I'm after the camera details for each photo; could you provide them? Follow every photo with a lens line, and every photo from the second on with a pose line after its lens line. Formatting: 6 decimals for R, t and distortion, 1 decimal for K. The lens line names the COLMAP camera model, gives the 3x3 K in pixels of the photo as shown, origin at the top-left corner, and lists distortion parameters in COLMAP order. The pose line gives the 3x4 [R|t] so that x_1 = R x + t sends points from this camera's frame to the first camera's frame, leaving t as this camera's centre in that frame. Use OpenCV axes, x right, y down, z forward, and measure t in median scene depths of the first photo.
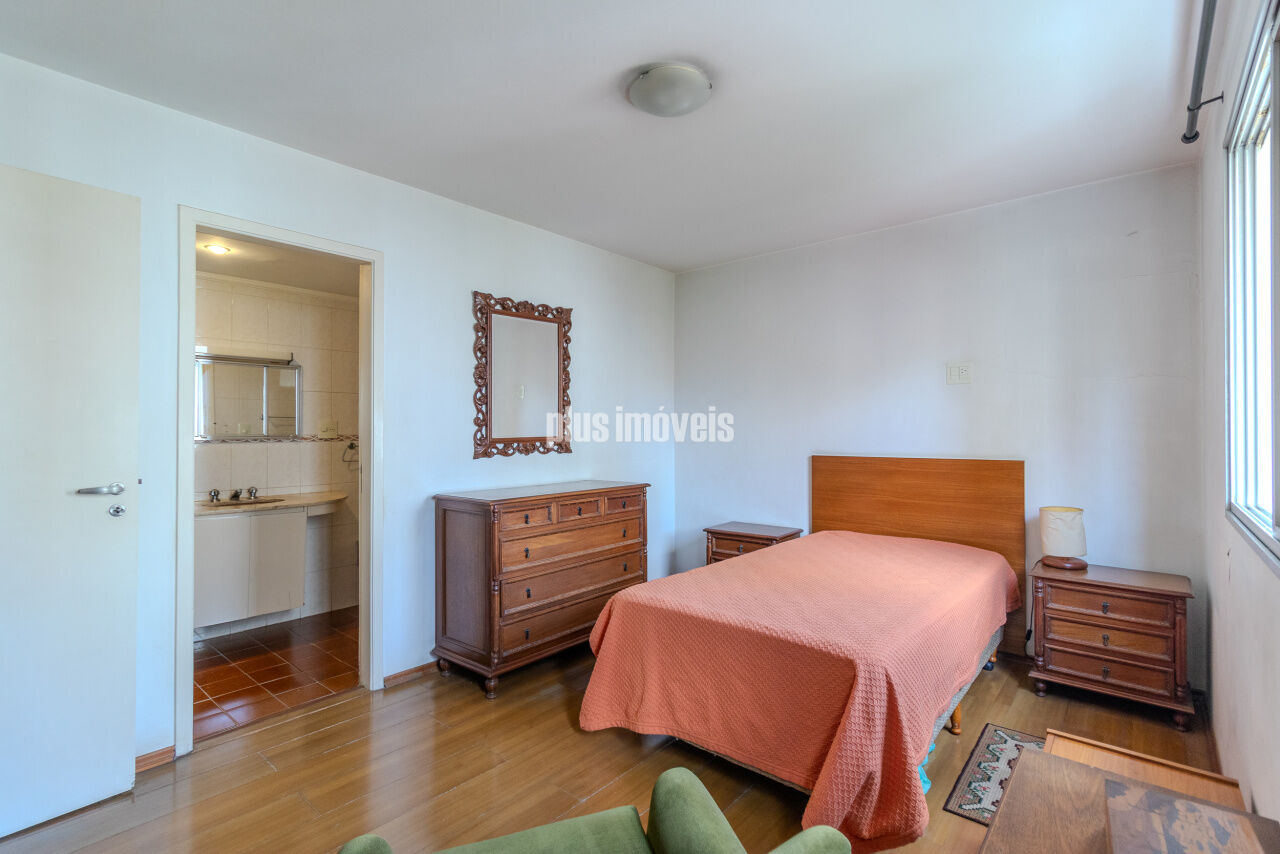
lens RADIAL K [[592.2, 0, 638.6], [0, 592.2, 424.9], [0, 0, 1]] dist [0.004309, 0.000285]
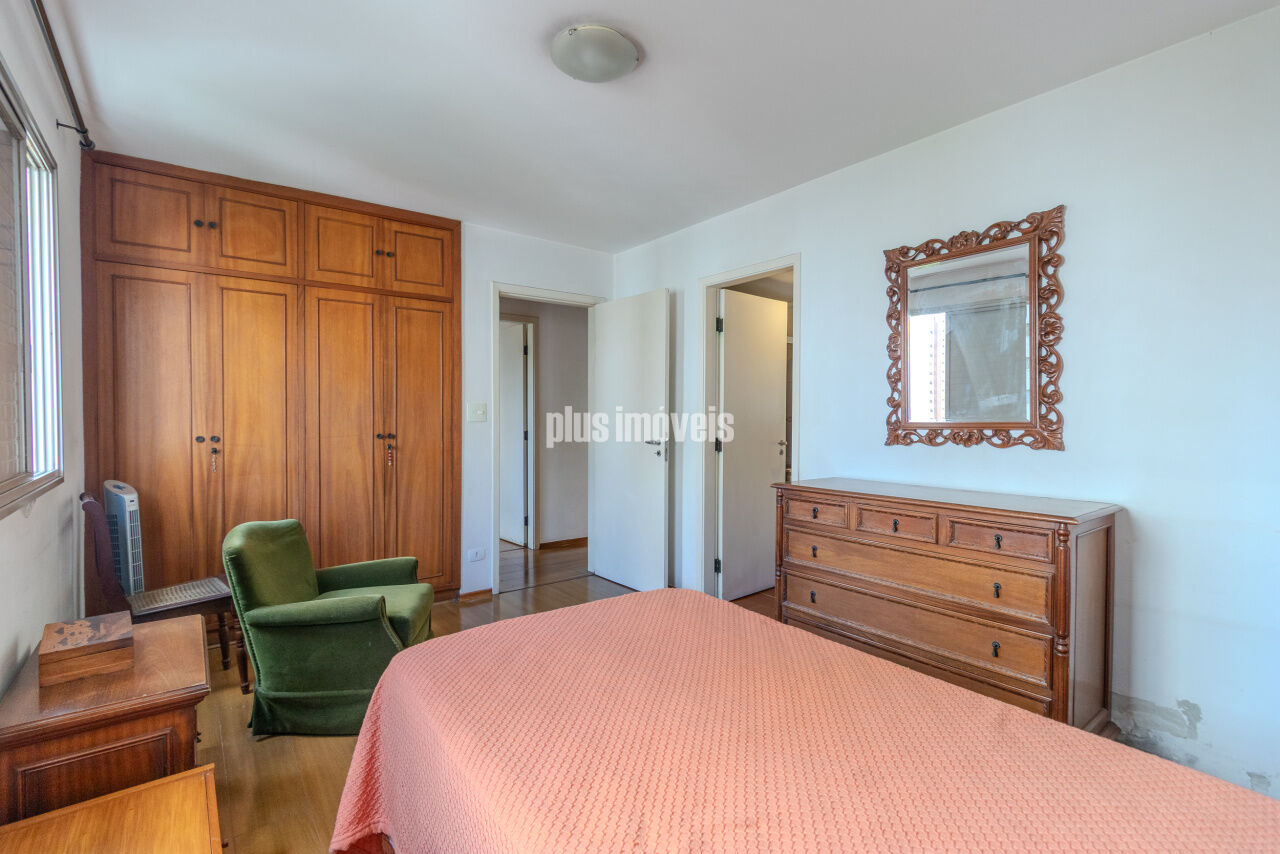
lens RADIAL K [[592.2, 0, 640.5], [0, 592.2, 425.3], [0, 0, 1]] dist [0.004309, 0.000285]
pose [[-0.200557, 0.019188, -0.979494, 0.622352], [0.006620, 0.999812, 0.018231, 0.009704], [0.979660, -0.002828, -0.200647, 0.798357]]
